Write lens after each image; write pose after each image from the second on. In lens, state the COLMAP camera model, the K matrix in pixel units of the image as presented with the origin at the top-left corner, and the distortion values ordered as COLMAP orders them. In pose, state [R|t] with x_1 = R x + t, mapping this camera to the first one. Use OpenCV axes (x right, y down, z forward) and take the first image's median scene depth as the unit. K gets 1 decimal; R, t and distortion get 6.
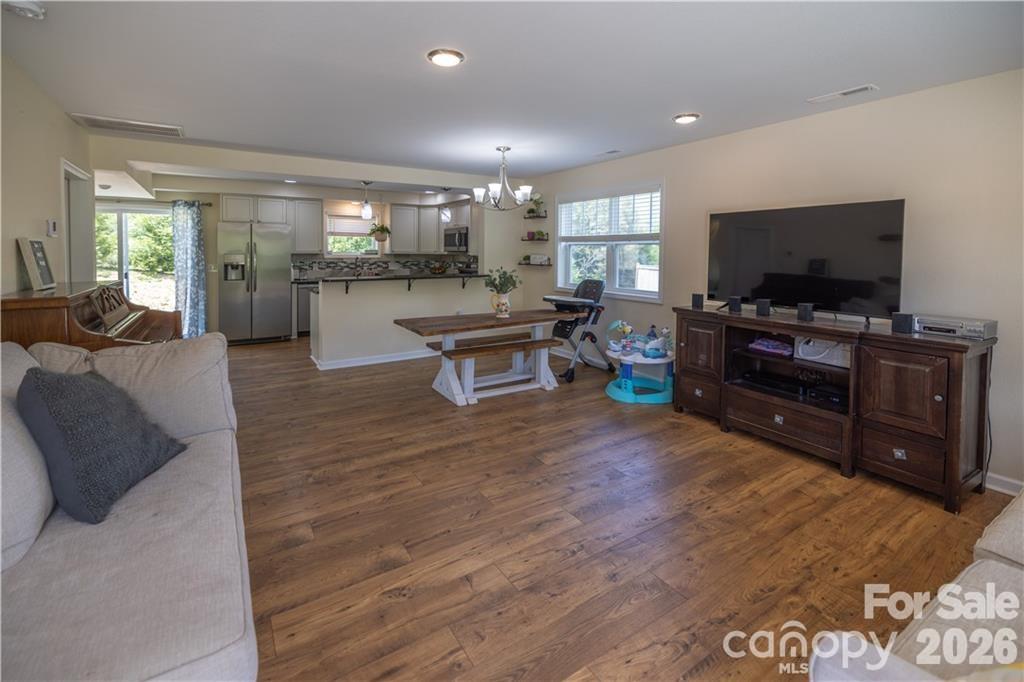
lens RADIAL K [[443.0, 0, 536.1], [0, 443.0, 252.7], [0, 0, 1]] dist [0.004399, -0.000020]
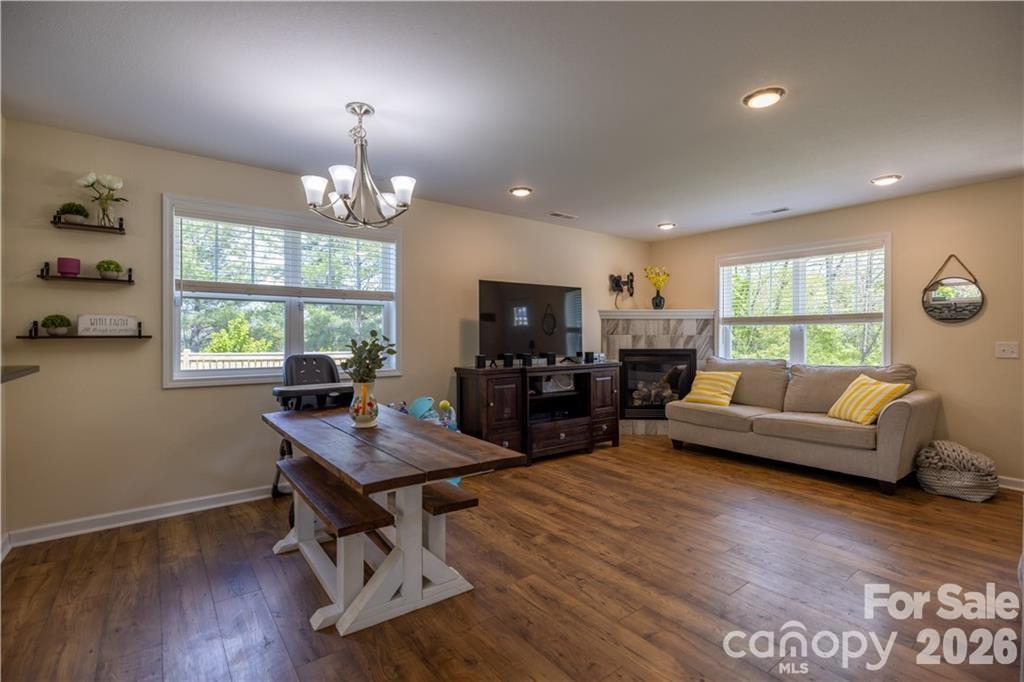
lens RADIAL K [[464.8, 0, 499.0], [0, 464.8, 335.8], [0, 0, 1]] dist [-0.005301, 0.001339]
pose [[-0.017600, -0.014045, 0.999746, -0.587338], [0.000993, 0.999901, 0.014064, 0.024886], [-0.999845, 0.001240, -0.017584, 0.784996]]
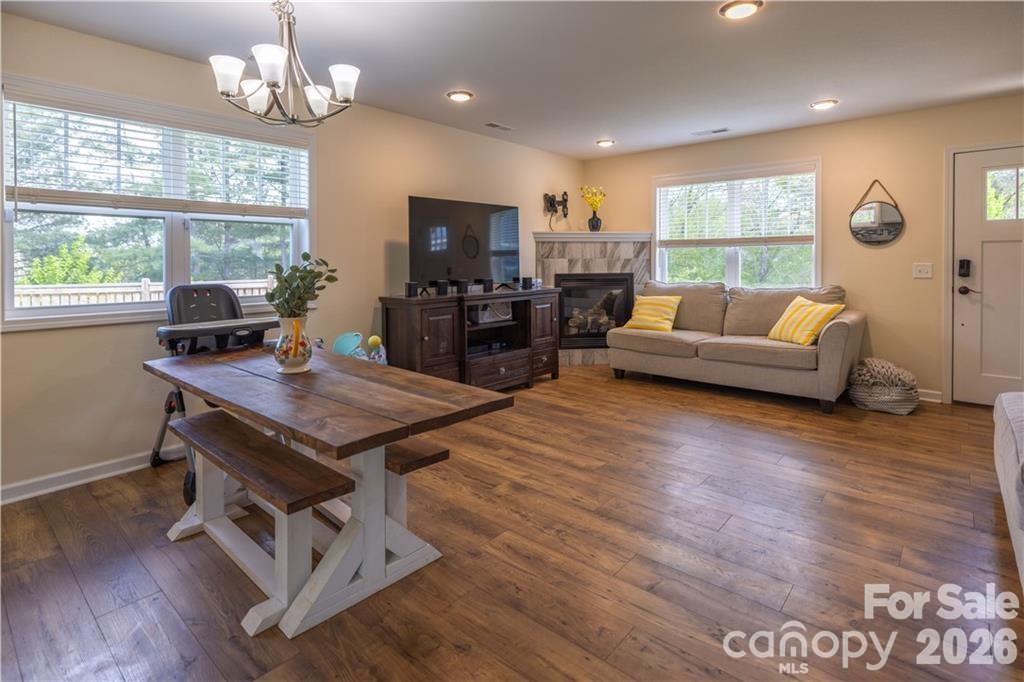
lens RADIAL K [[506.1, 0, 493.5], [0, 506.1, 265.0], [0, 0, 1]] dist [0.001487, -0.000892]
pose [[-0.215221, -0.019917, 0.976362, -0.549688], [0.003908, 0.999766, 0.021256, 0.028106], [-0.976557, 0.008390, -0.215093, 0.851933]]
